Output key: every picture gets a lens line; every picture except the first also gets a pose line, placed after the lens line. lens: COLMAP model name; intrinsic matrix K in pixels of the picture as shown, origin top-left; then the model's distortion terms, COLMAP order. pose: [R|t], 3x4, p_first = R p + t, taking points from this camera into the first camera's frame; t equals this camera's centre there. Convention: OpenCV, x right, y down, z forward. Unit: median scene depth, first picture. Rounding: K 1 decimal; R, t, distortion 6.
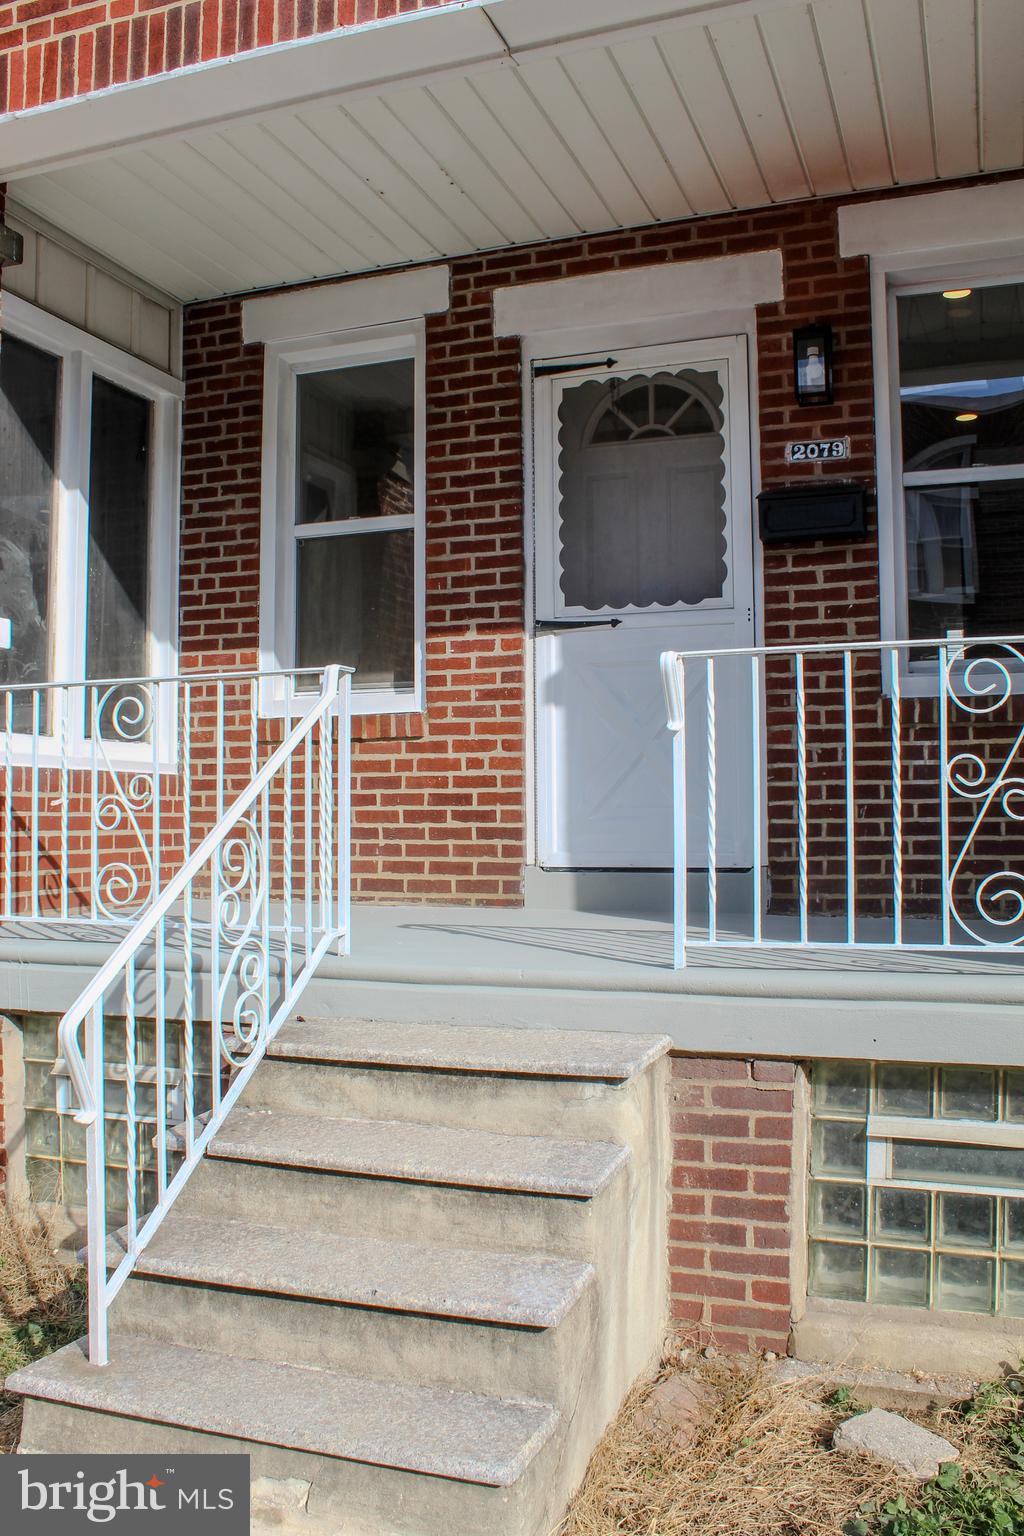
lens RADIAL K [[1344.8, 0, 512.0], [0, 1344.8, 768.0], [0, 0, 1]] dist [-0.175080, 0.182933]
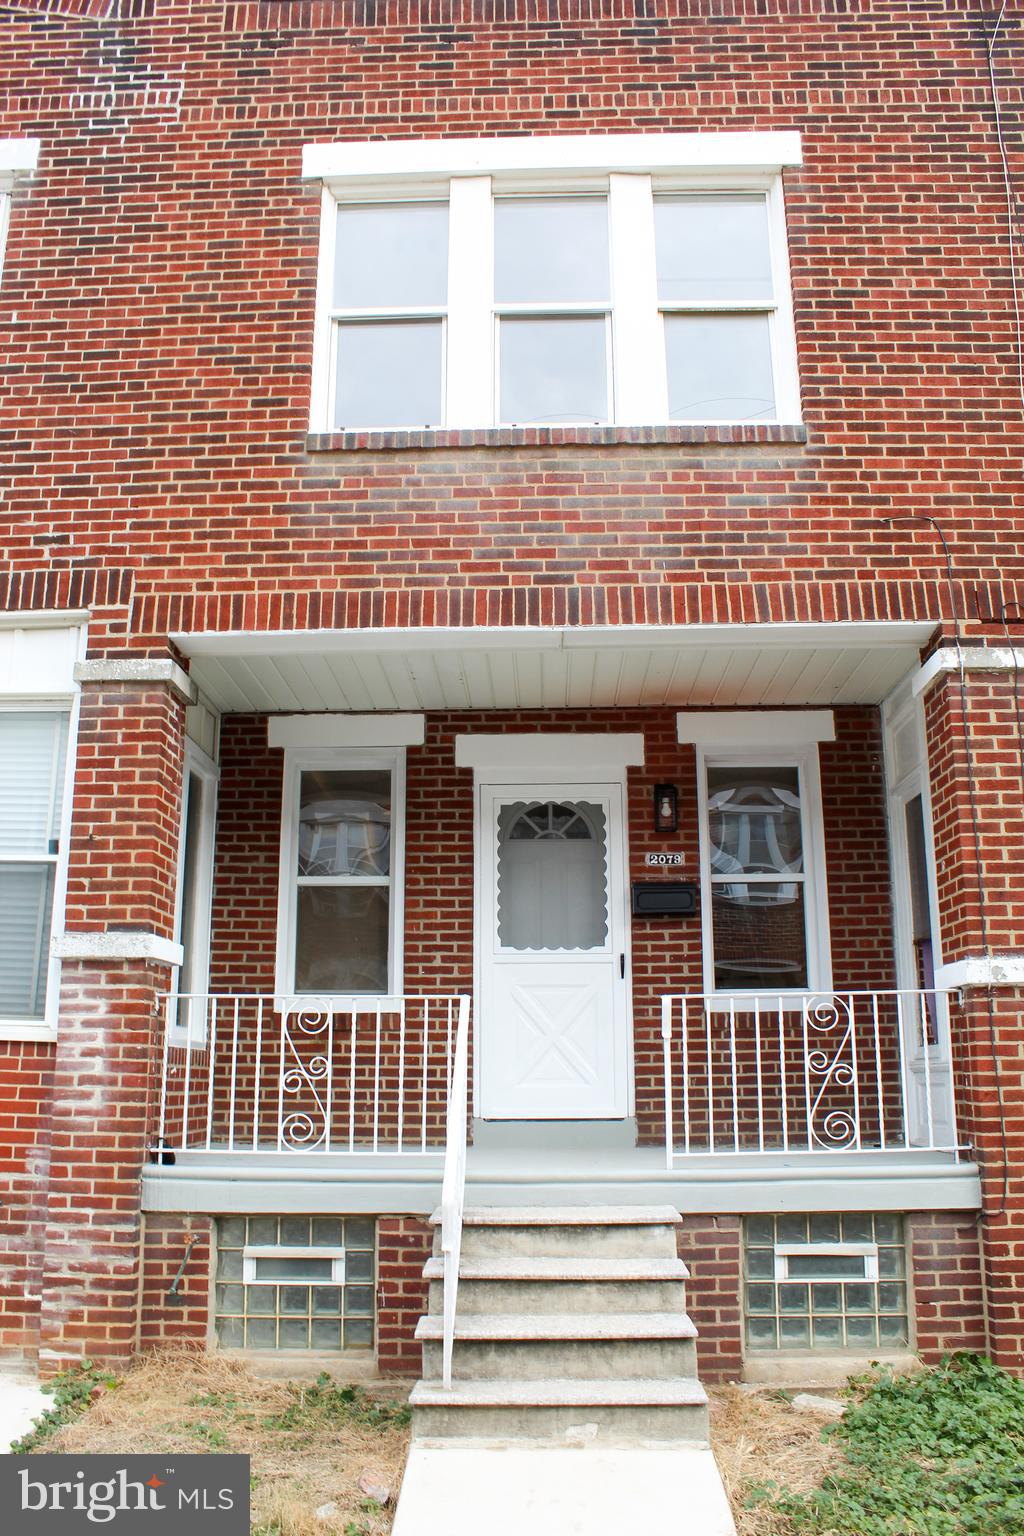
lens RADIAL K [[1278.0, 0, 511.2], [0, 1278.0, 777.7], [0, 0, 1]] dist [-0.162093, 0.141296]
pose [[0.945859, 0.078430, 0.314960, -0.452898], [-0.014395, 0.979548, -0.200694, -0.017913], [-0.324259, 0.185295, 0.927643, -0.425685]]
